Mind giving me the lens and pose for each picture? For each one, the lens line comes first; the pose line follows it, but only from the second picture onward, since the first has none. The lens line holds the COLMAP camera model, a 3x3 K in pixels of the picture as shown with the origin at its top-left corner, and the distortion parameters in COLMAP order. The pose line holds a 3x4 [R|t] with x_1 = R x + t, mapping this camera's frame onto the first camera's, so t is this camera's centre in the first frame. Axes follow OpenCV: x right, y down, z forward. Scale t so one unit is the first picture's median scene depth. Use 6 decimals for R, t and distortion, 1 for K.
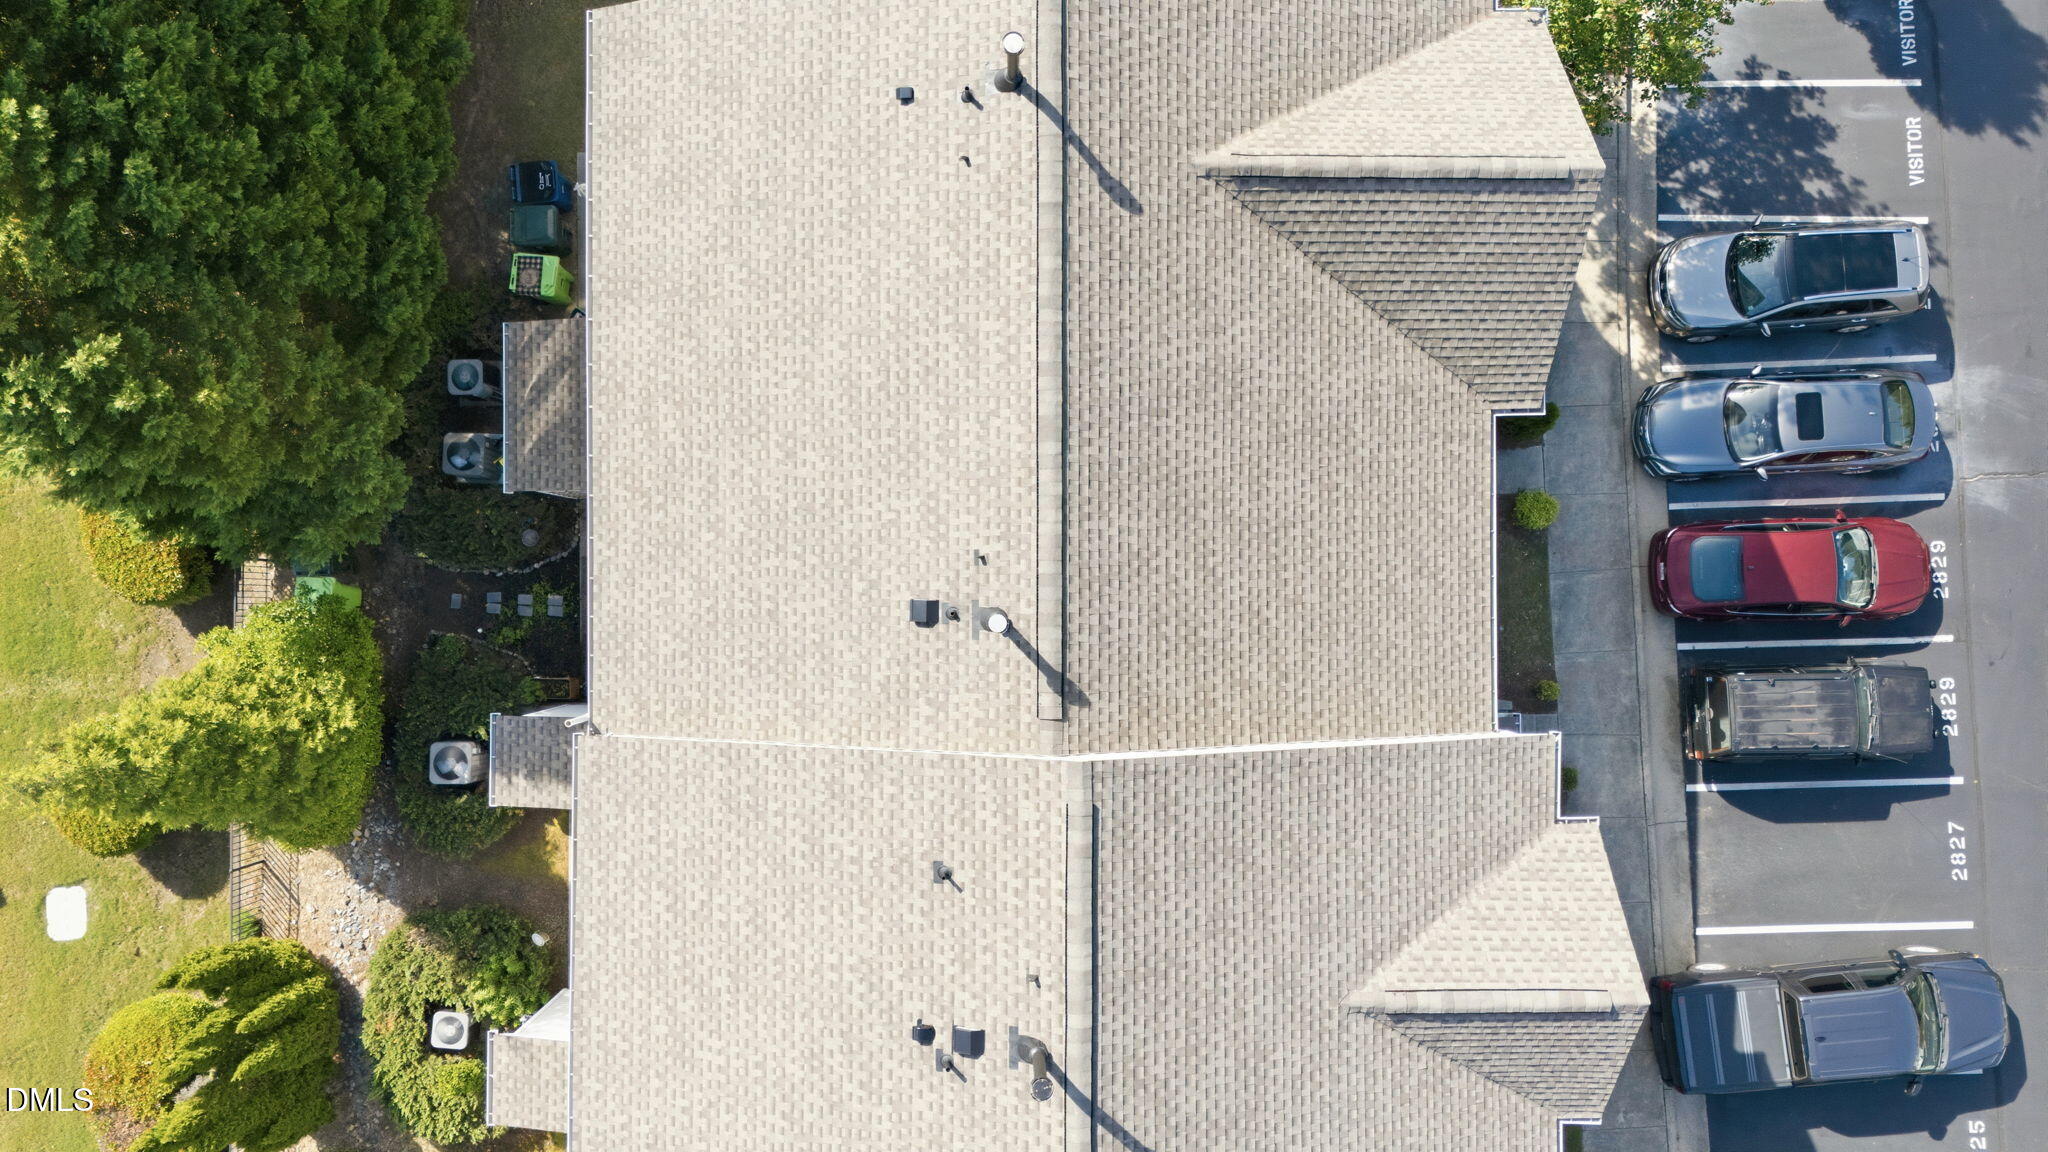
lens RADIAL K [[1512.0, 0, 1025.8], [0, 1512.0, 576.0], [0, 0, 1]] dist [0.070375, -0.058815]
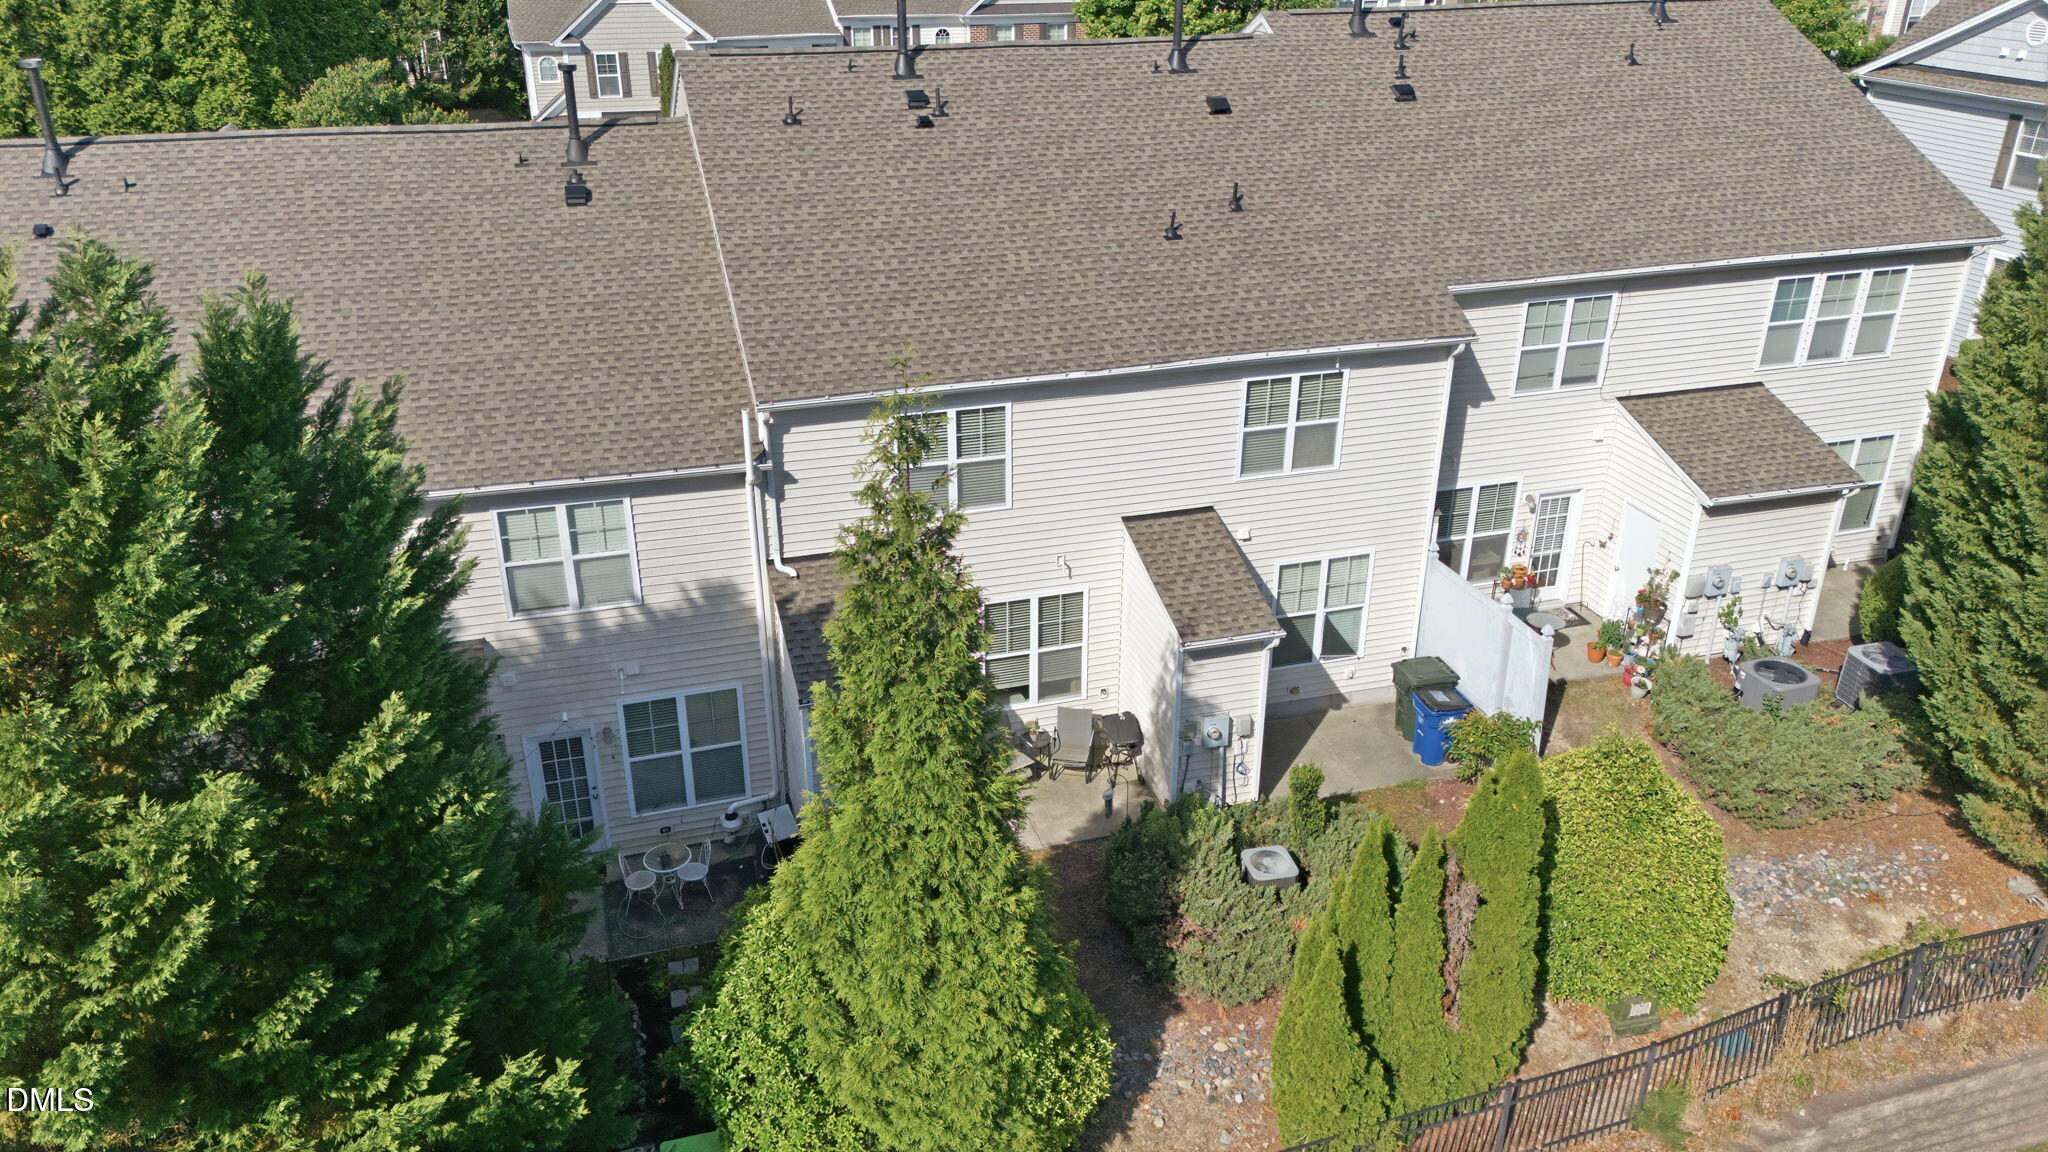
lens RADIAL K [[1512.0, 0, 1025.8], [0, 1512.0, 576.0], [0, 0, 1]] dist [0.070375, -0.058815]
pose [[-0.297056, -0.418757, 0.858138, -1.239882], [0.954779, -0.118524, 0.272671, -0.000086], [-0.012473, 0.900330, 0.435029, 0.756126]]
